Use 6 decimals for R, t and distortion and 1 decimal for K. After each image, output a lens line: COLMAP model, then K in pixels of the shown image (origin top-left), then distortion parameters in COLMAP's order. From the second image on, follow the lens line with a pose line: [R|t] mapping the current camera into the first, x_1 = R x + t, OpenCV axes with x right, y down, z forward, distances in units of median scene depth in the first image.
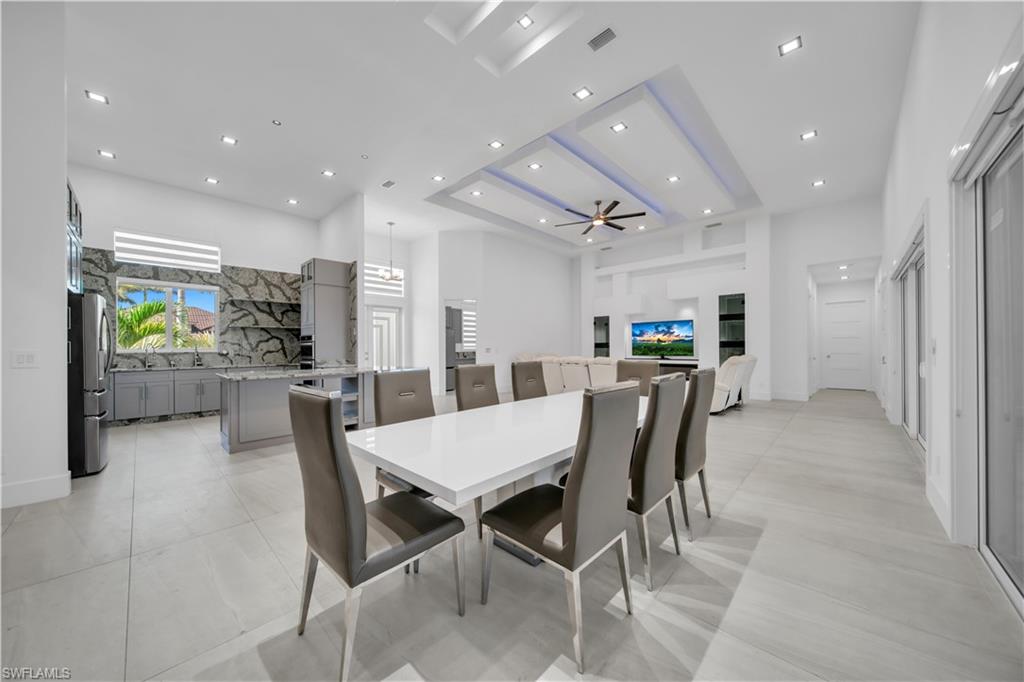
lens RADIAL K [[354.3, 0, 510.8], [0, 354.3, 346.5], [0, 0, 1]] dist [0.002956, -0.001591]
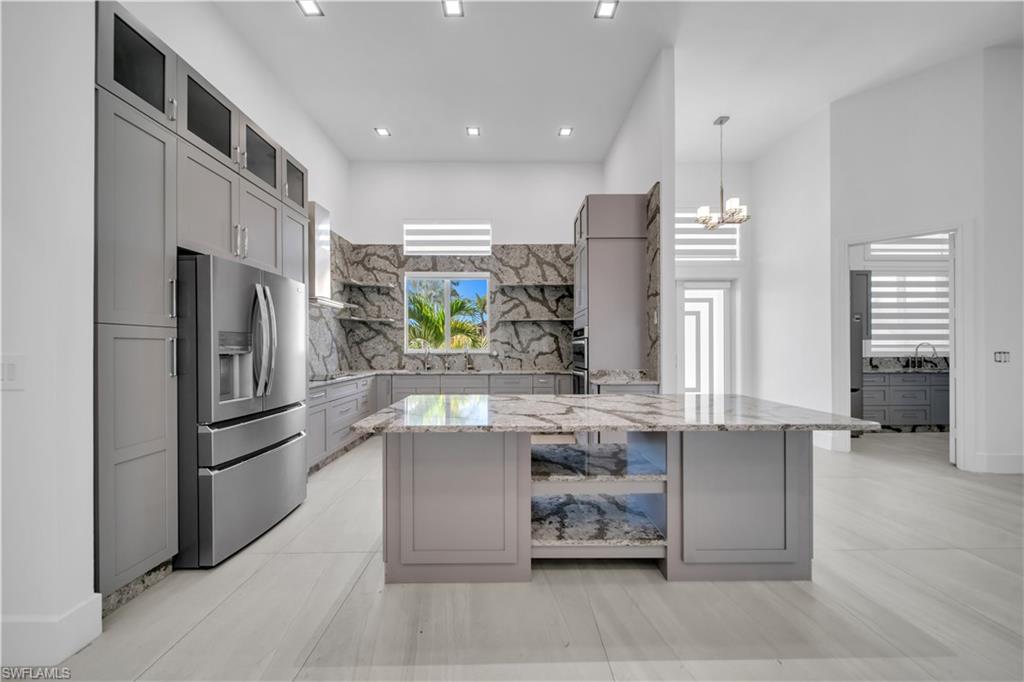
lens RADIAL K [[354.3, 0, 510.8], [0, 354.3, 346.5], [0, 0, 1]] dist [0.002956, -0.001591]
pose [[0.697331, 0.001378, -0.716748, -0.191026], [-0.000990, 0.999999, 0.000959, -0.000245], [0.716748, 0.000041, 0.697332, 0.428448]]
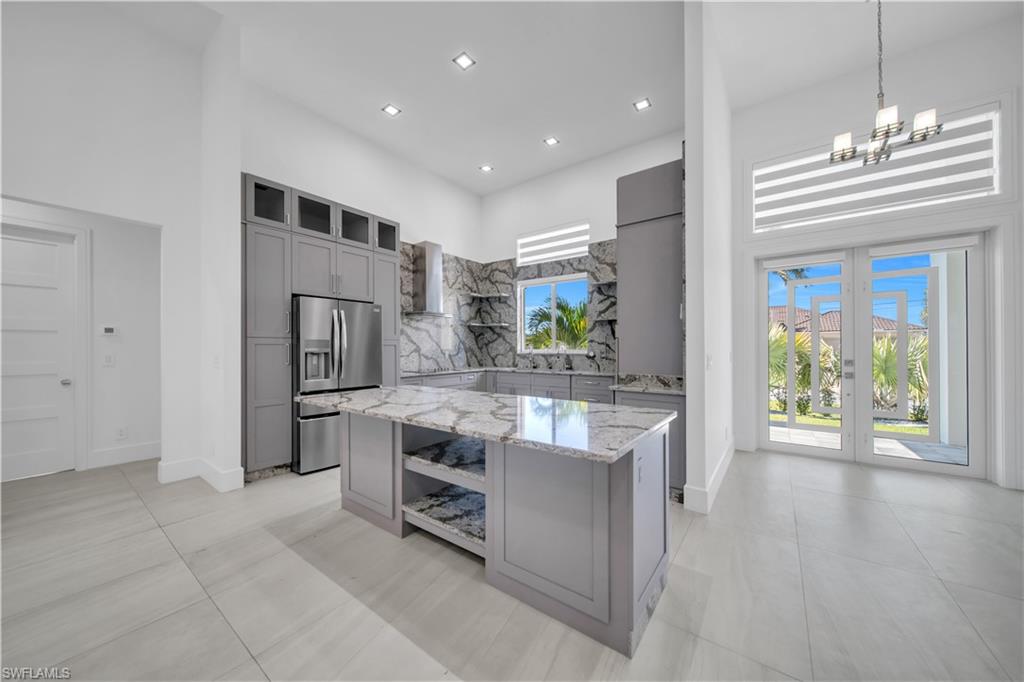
lens RADIAL K [[354.3, 0, 510.8], [0, 354.3, 346.5], [0, 0, 1]] dist [0.002956, -0.001591]
pose [[0.121551, 0.000557, -0.992585, -0.044897], [0.002724, 0.999996, 0.000894, -0.001868], [0.992581, -0.002813, 0.121549, 0.664850]]
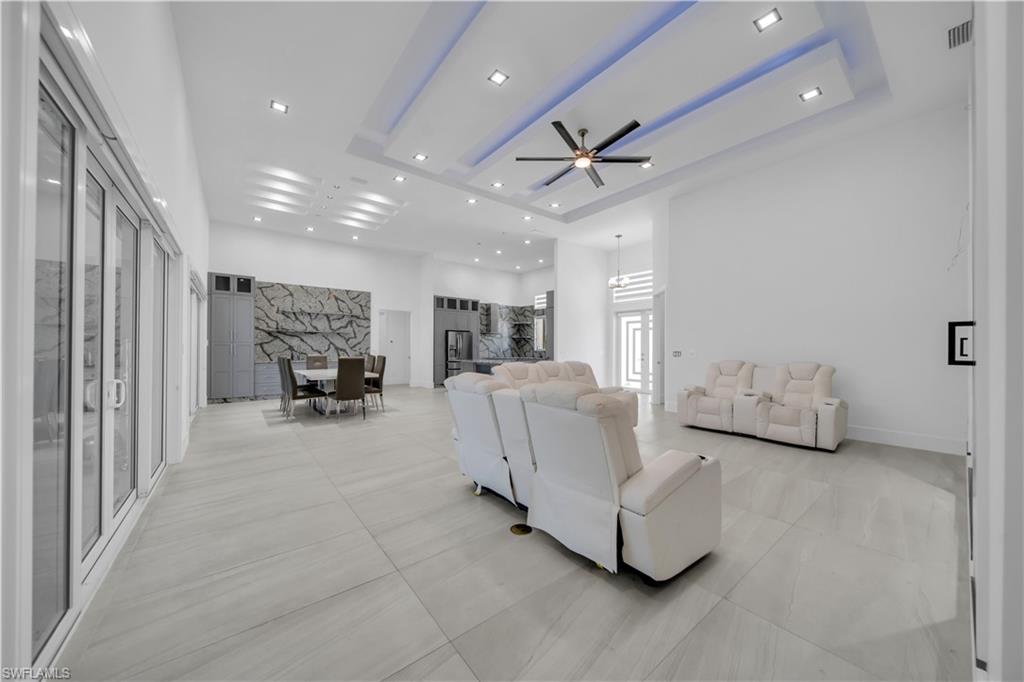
lens RADIAL K [[354.3, 0, 510.8], [0, 354.3, 346.5], [0, 0, 1]] dist [0.002956, -0.001591]
pose [[-0.141401, -0.000953, -0.989952, 0.875986], [-0.002455, 0.999997, -0.000612, -0.004462], [0.989949, 0.002344, -0.141403, 0.912695]]
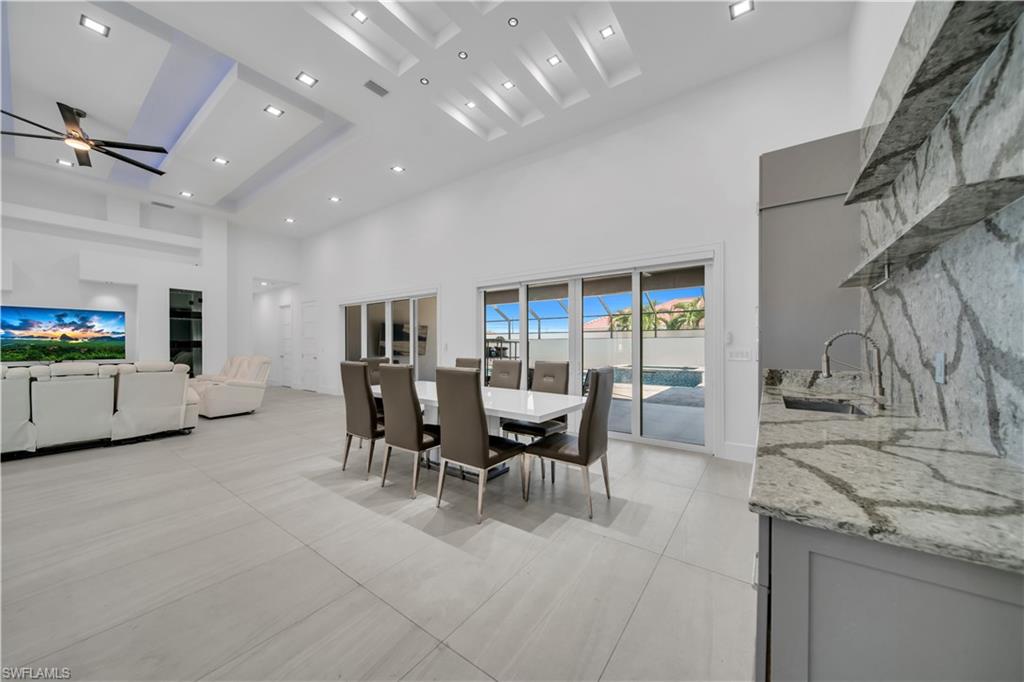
lens RADIAL K [[354.3, 0, 510.8], [0, 354.3, 346.5], [0, 0, 1]] dist [0.002956, -0.001591]
pose [[-0.131229, 0.003230, 0.991347, -0.441392], [-0.001876, 0.999992, -0.003506, 0.001702], [-0.991350, -0.002320, -0.131222, 0.317595]]
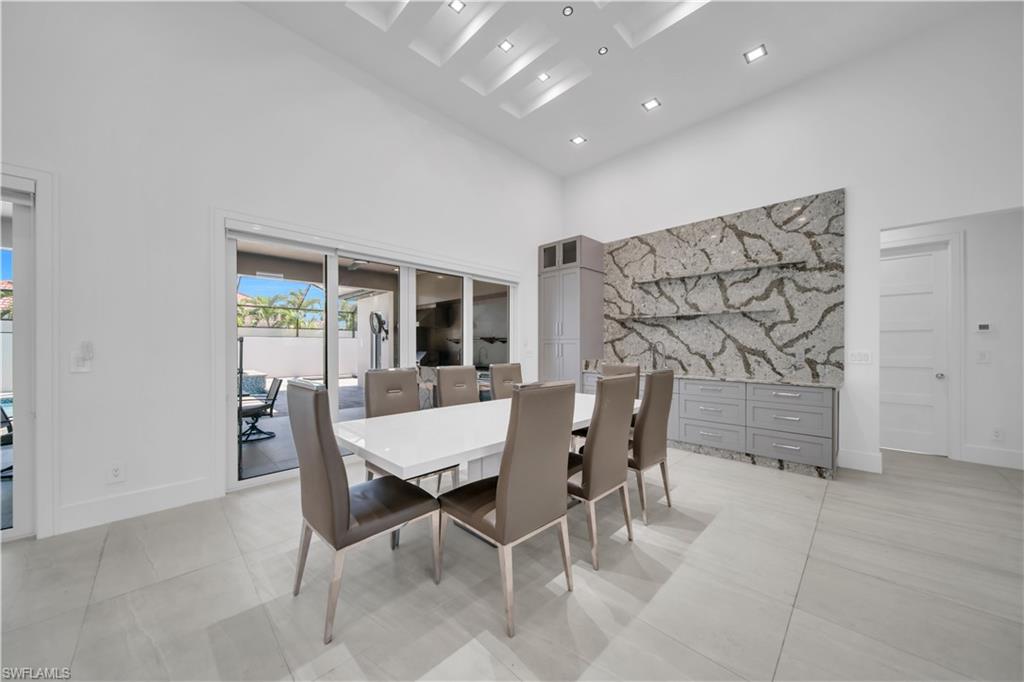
lens RADIAL K [[354.3, 0, 510.8], [0, 354.3, 346.5], [0, 0, 1]] dist [0.002956, -0.001591]
pose [[-0.999777, 0.005308, 0.020421, 0.038856], [0.005303, 0.999986, -0.000306, -0.001965], [-0.020423, -0.000198, -0.999791, 0.670079]]
